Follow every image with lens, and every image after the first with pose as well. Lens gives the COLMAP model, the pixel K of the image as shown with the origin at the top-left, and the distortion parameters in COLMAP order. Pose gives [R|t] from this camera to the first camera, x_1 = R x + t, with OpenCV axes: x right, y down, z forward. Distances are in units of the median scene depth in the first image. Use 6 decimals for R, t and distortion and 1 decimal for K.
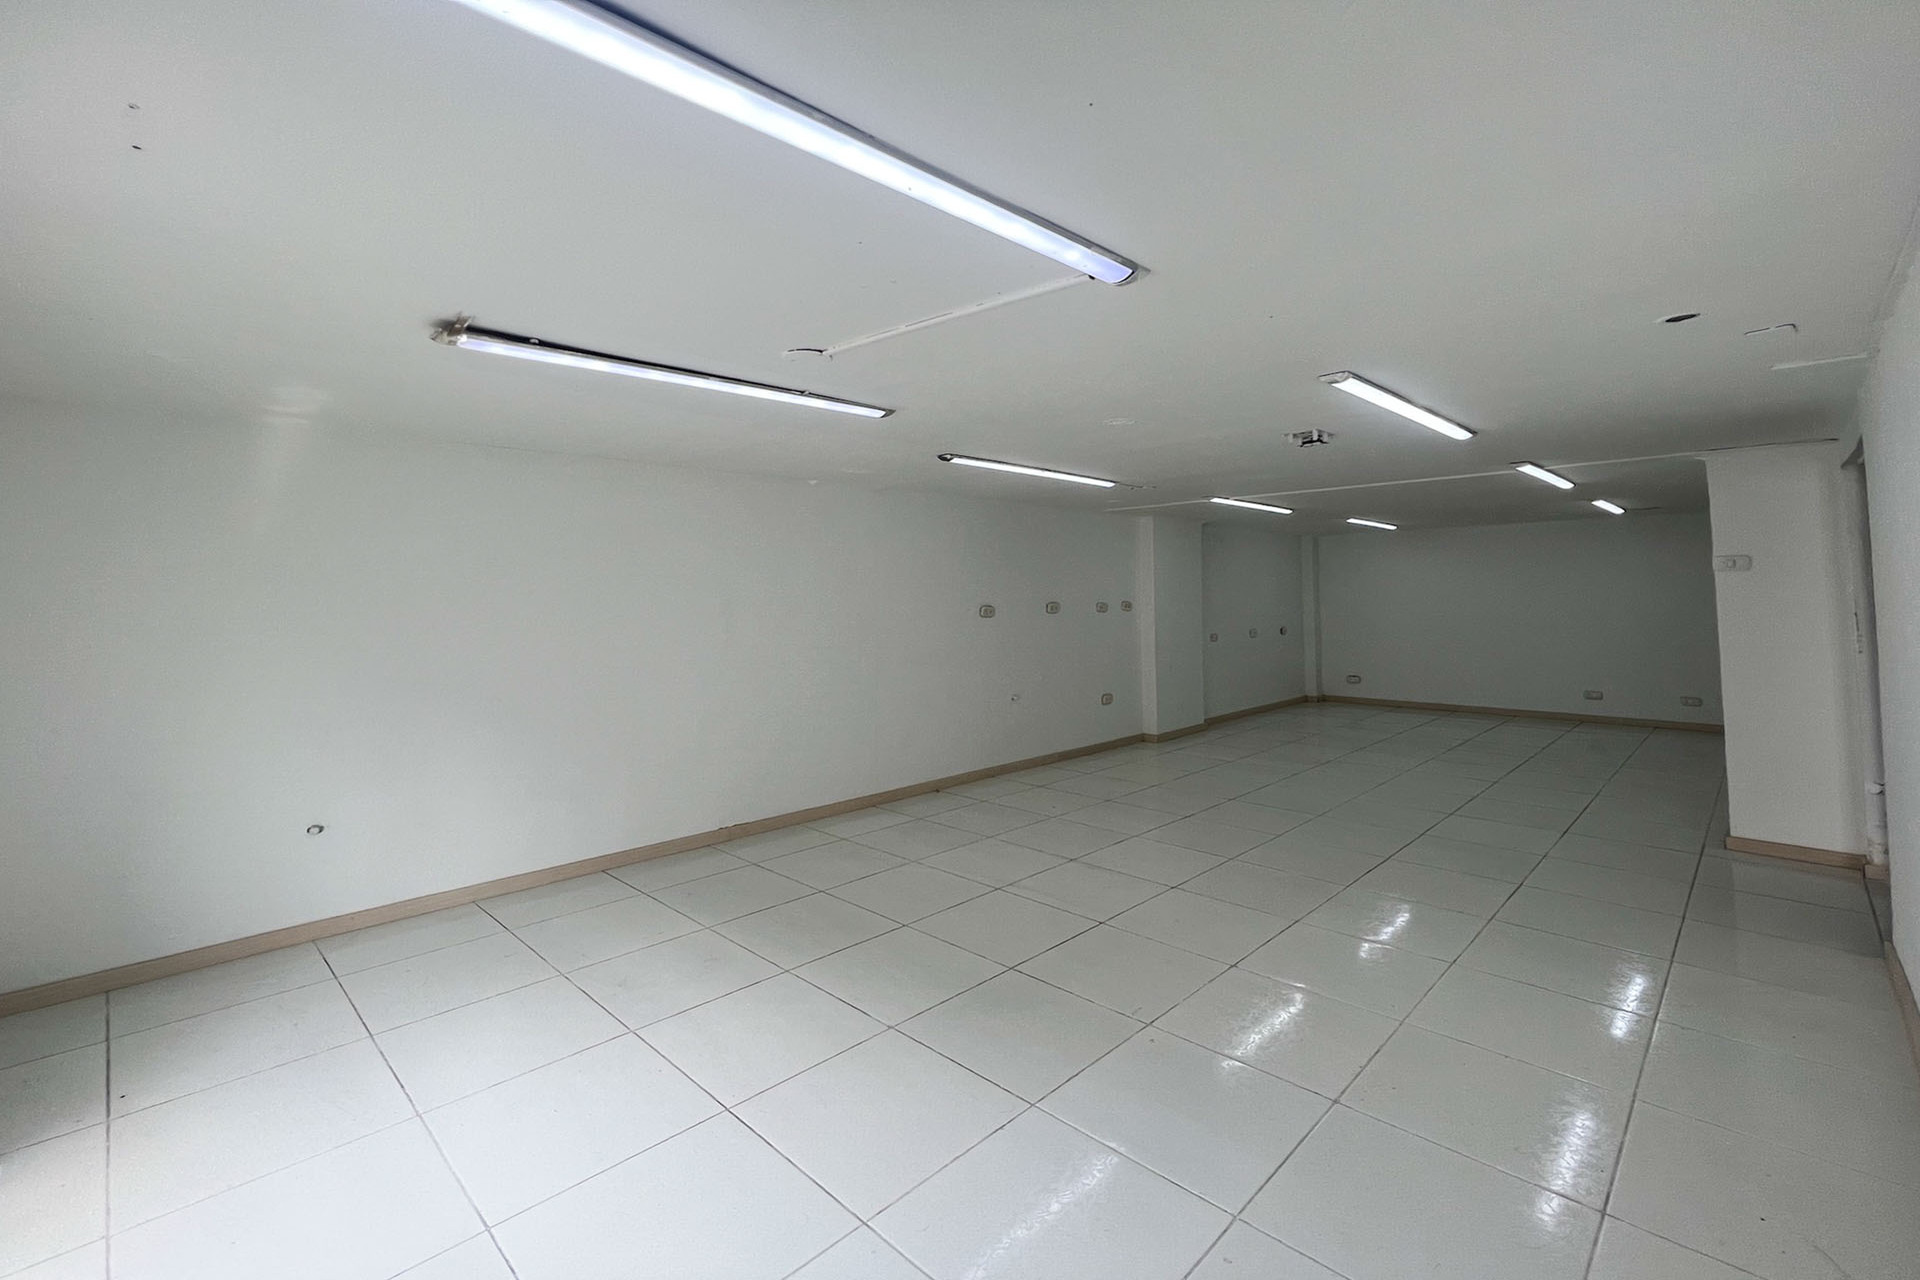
lens RADIAL K [[831.2, 0, 965.6], [0, 831.2, 587.4], [0, 0, 1]] dist [0.005716, 0.000062]
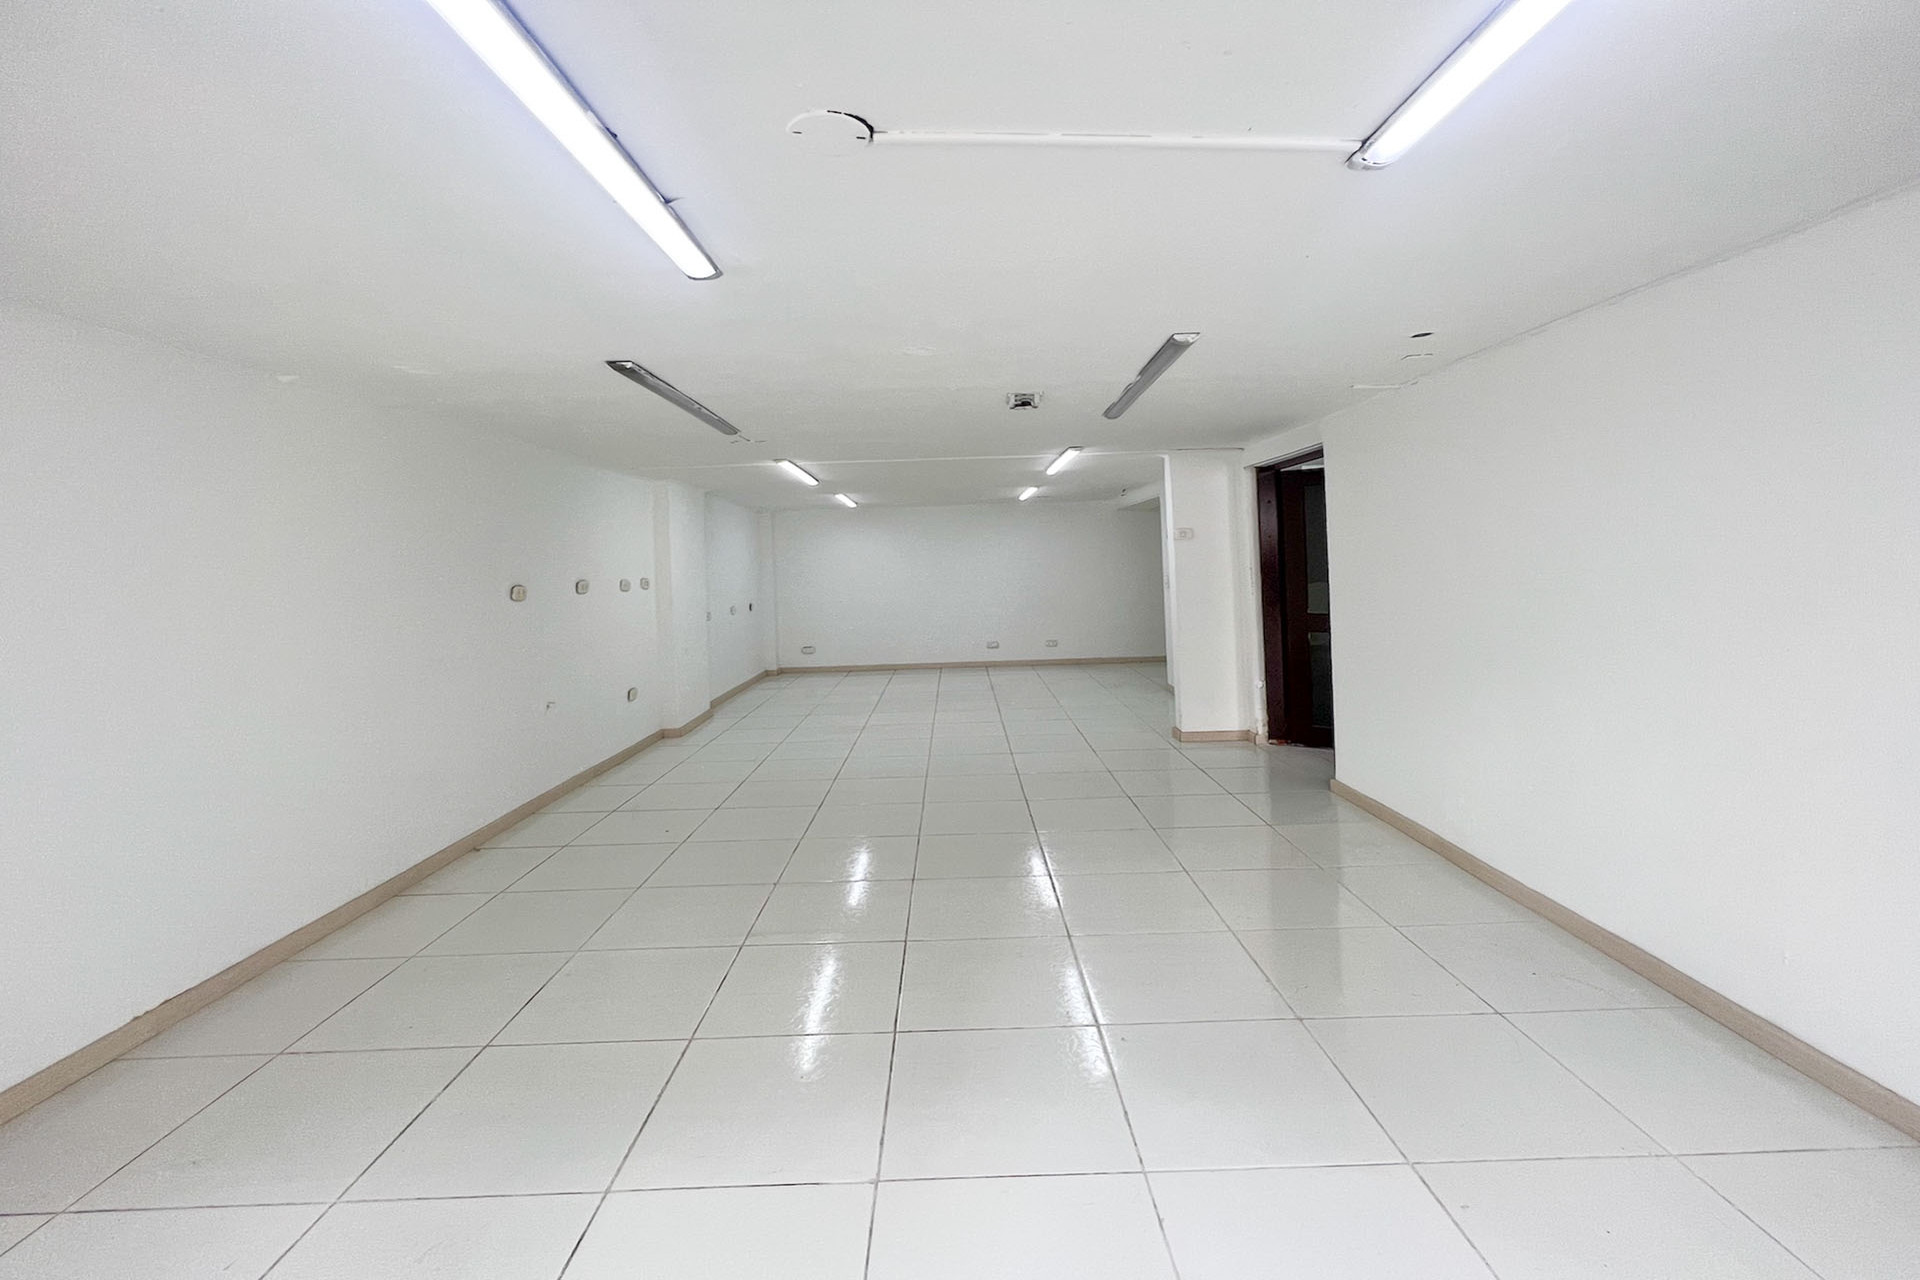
lens RADIAL K [[832.9, 0, 960.0], [0, 832.9, 640.0], [0, 0, 1]] dist [-0.002190, -0.000138]
pose [[0.708090, -0.076259, 0.701993, -0.254429], [0.015323, 0.995577, 0.092696, 0.007319], [-0.705956, -0.054880, 0.706126, 0.237785]]
